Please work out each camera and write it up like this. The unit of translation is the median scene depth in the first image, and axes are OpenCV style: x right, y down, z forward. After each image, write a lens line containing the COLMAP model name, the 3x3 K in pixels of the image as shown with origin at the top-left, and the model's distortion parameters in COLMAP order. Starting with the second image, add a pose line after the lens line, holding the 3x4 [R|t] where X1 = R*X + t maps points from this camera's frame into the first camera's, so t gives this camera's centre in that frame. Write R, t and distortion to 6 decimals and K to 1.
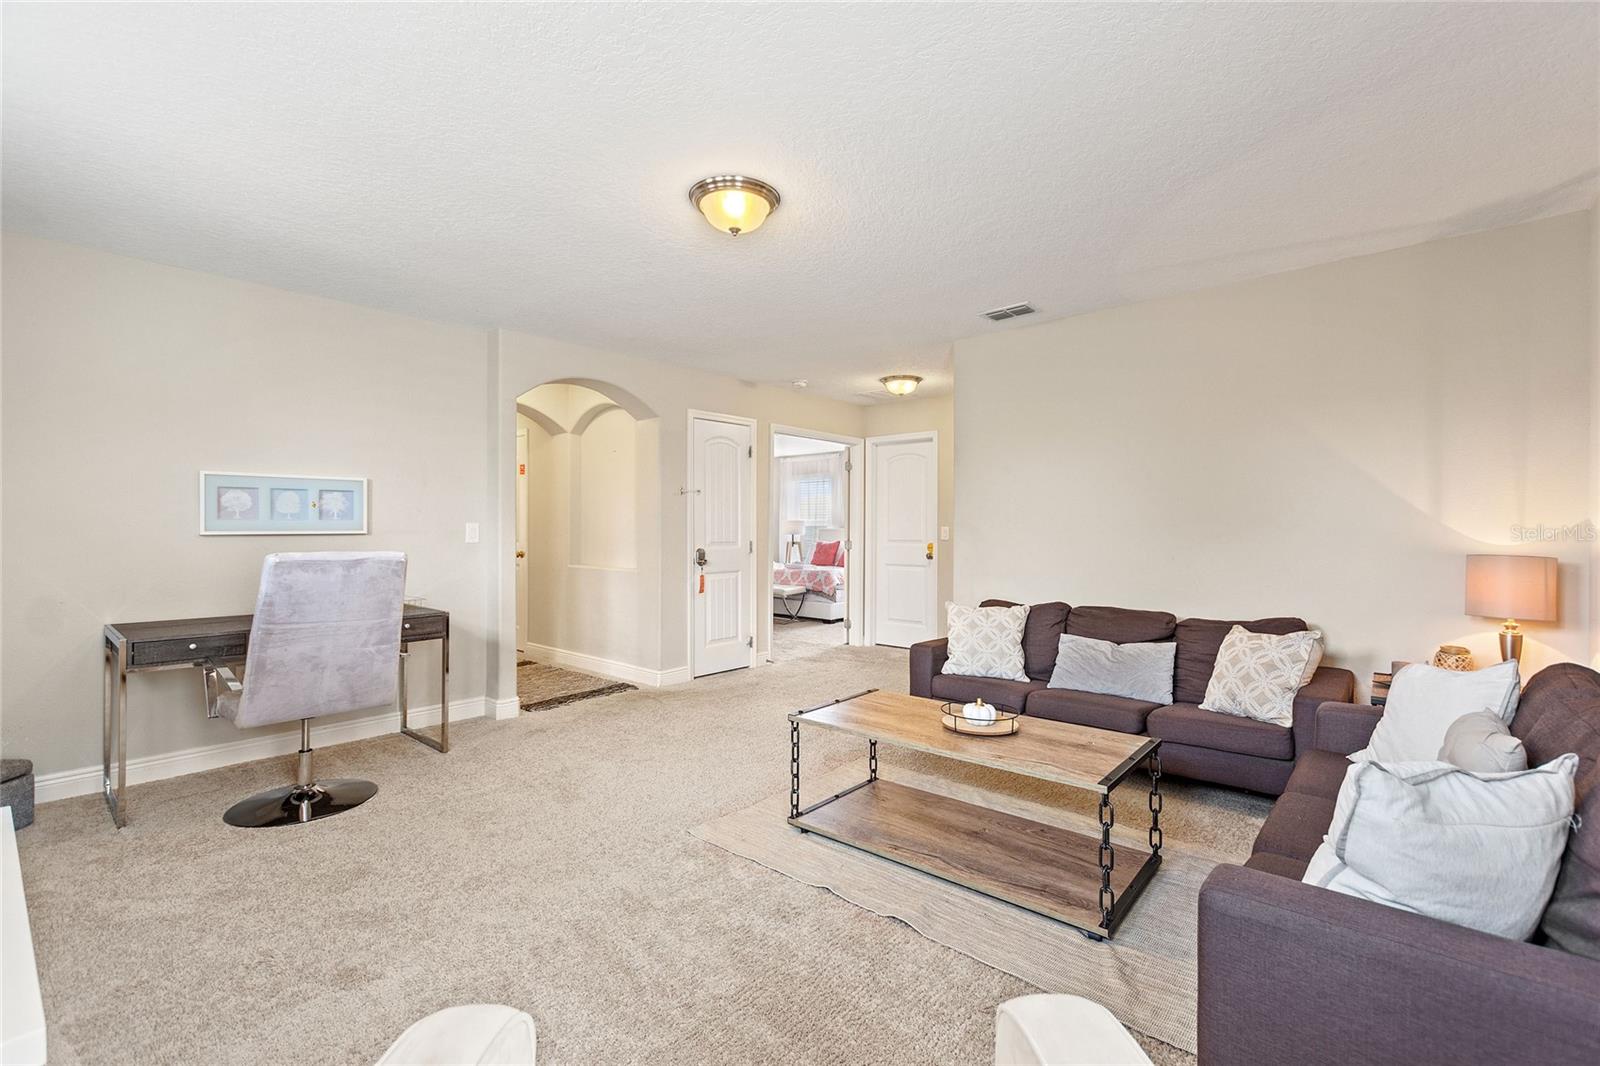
lens RADIAL K [[692.2, 0, 799.3], [0, 692.2, 534.1], [0, 0, 1]] dist [0.001529, 0.000103]
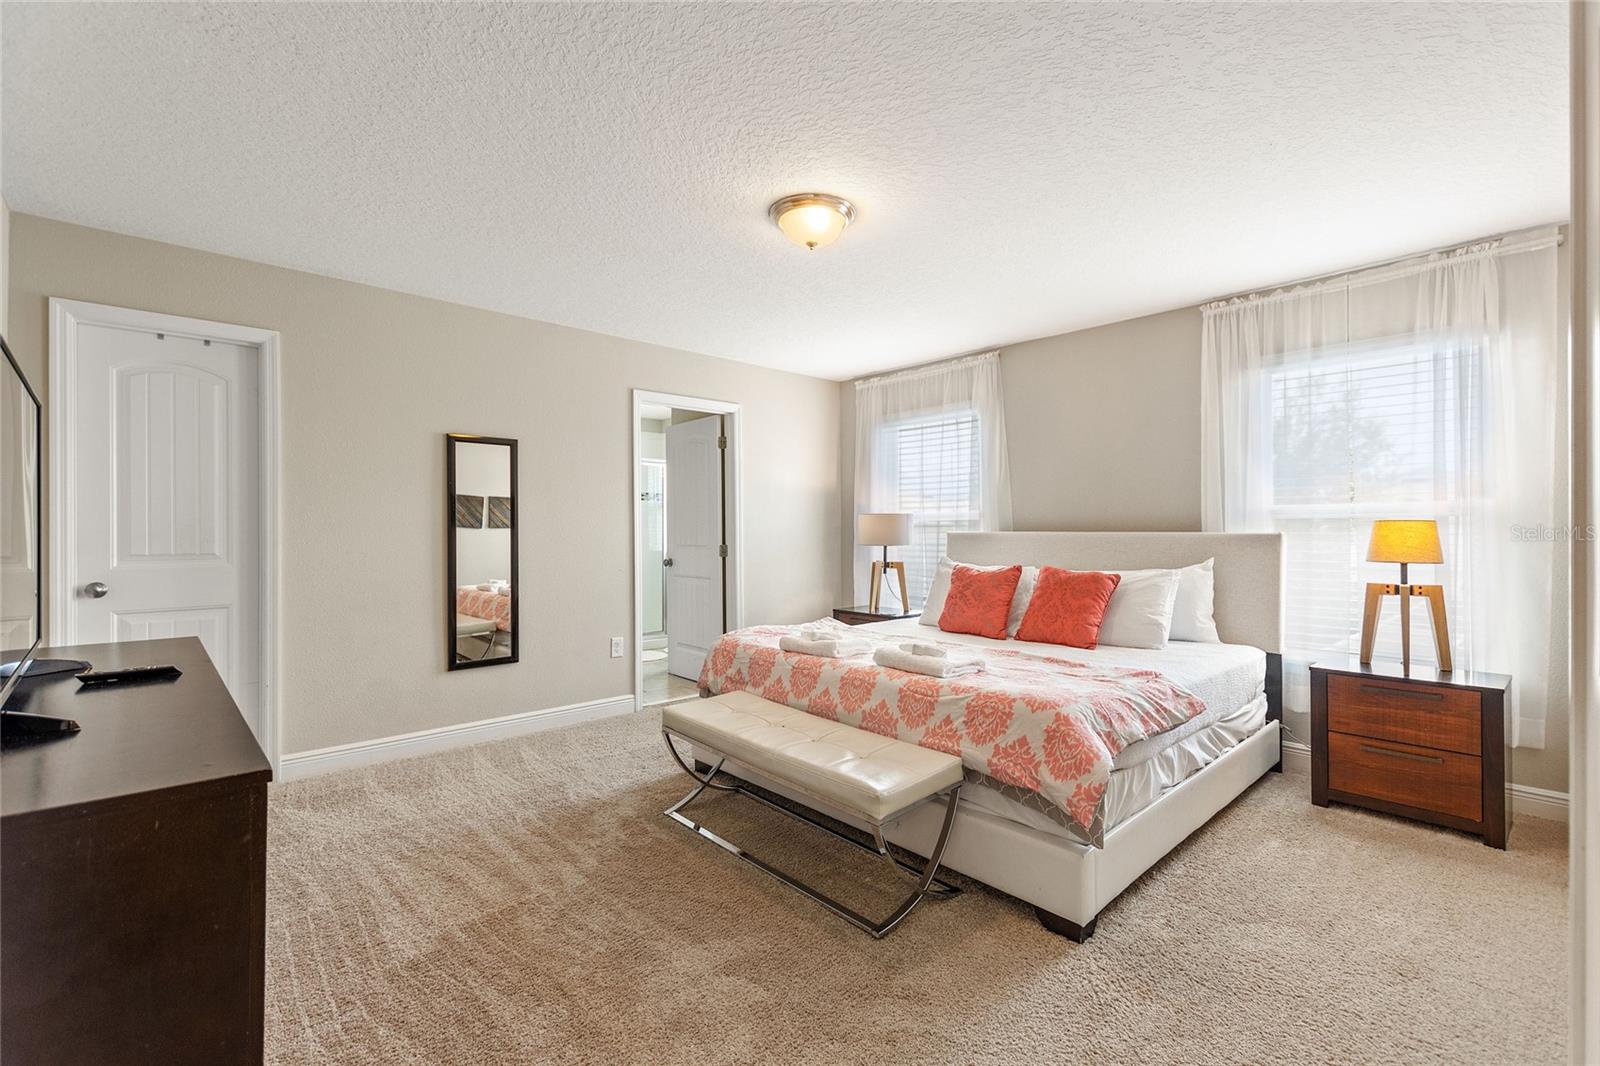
lens RADIAL K [[692.2, 0, 796.9], [0, 692.2, 531.4], [0, 0, 1]] dist [0.001529, 0.000103]
pose [[0.994216, -0.002423, -0.107369, -0.020231], [0.001478, 0.999959, -0.008881, -0.005632], [0.107386, 0.008671, 0.994180, 0.624027]]
